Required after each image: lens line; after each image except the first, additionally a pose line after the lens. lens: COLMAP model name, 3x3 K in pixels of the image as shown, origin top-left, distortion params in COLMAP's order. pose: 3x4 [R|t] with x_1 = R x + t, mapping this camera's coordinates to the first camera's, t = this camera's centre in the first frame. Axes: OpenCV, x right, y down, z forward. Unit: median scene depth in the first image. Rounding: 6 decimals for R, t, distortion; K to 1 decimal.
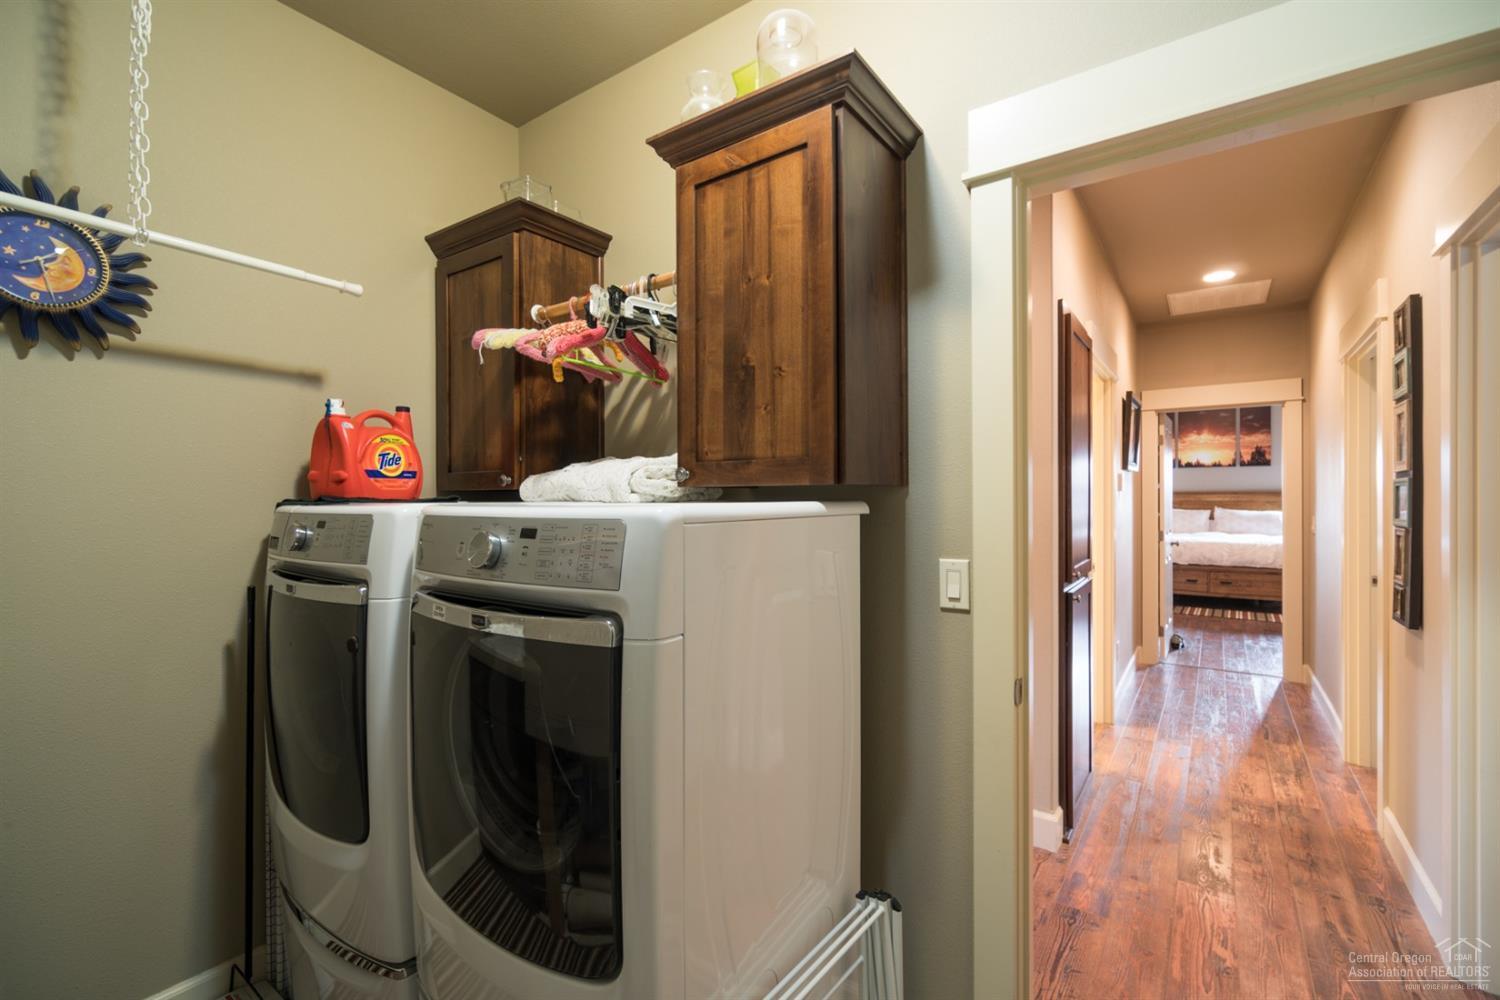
lens RADIAL K [[652.6, 0, 750.0], [0, 652.6, 500.0], [0, 0, 1]] dist [-0.000520, -0.000195]
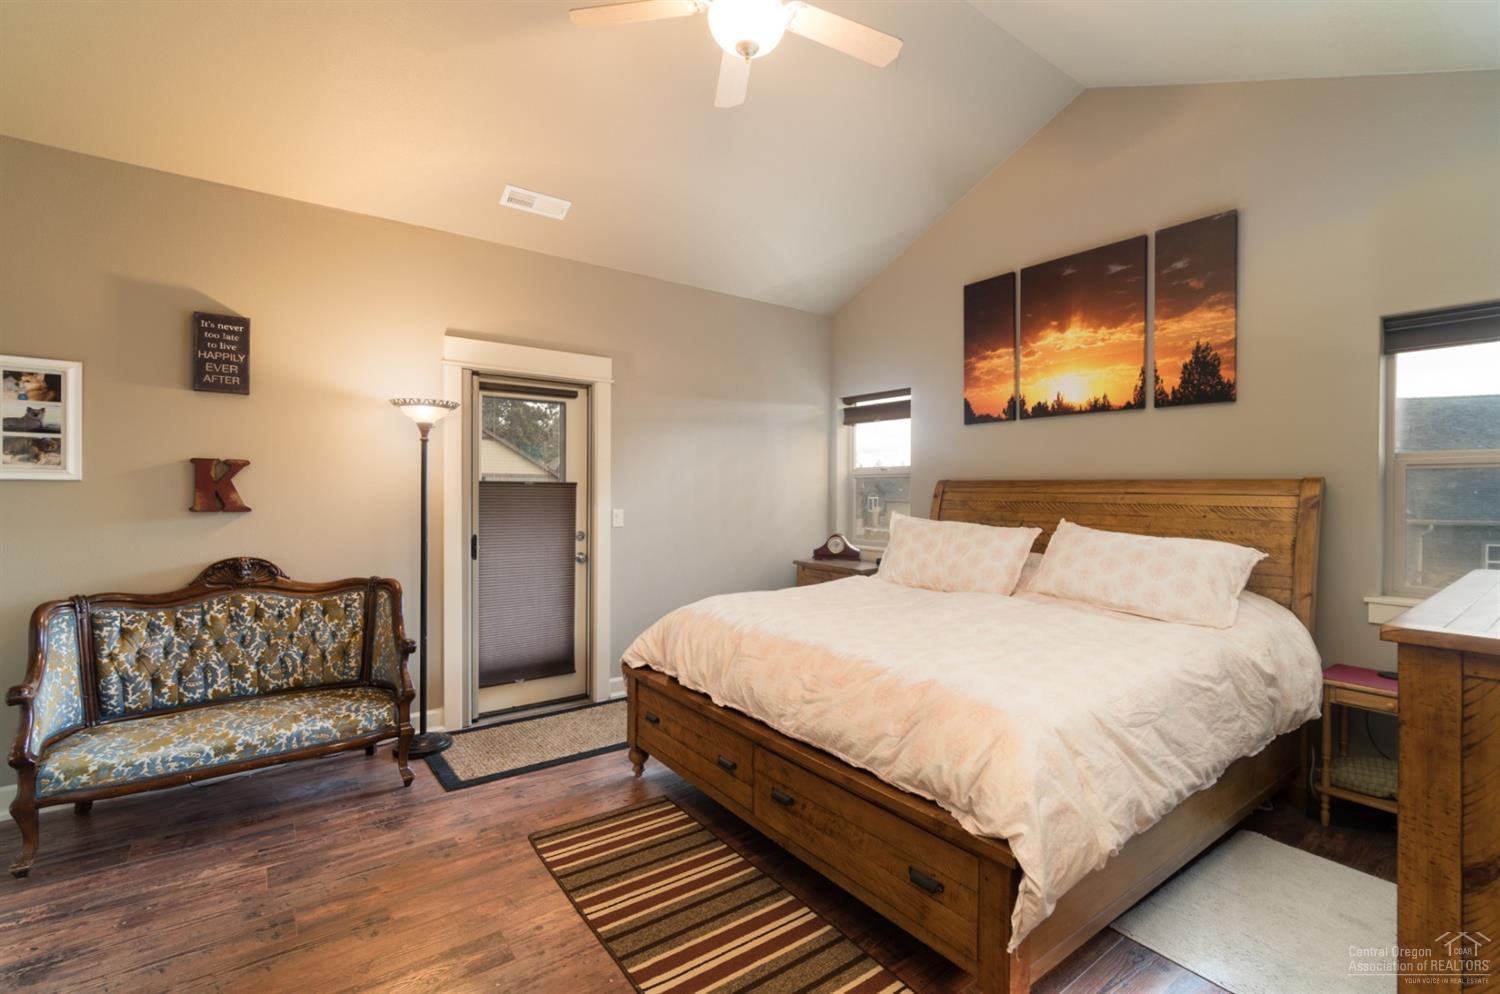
lens RADIAL K [[670.8, 0, 750.0], [0, 670.8, 497.0], [0, 0, 1]] dist [-0.001138, -0.000136]
pose [[0.954457, 0.014006, -0.298019, 0.650632], [-0.012190, 0.999894, 0.007949, -0.003293], [0.298098, -0.003954, 0.954527, 0.586726]]
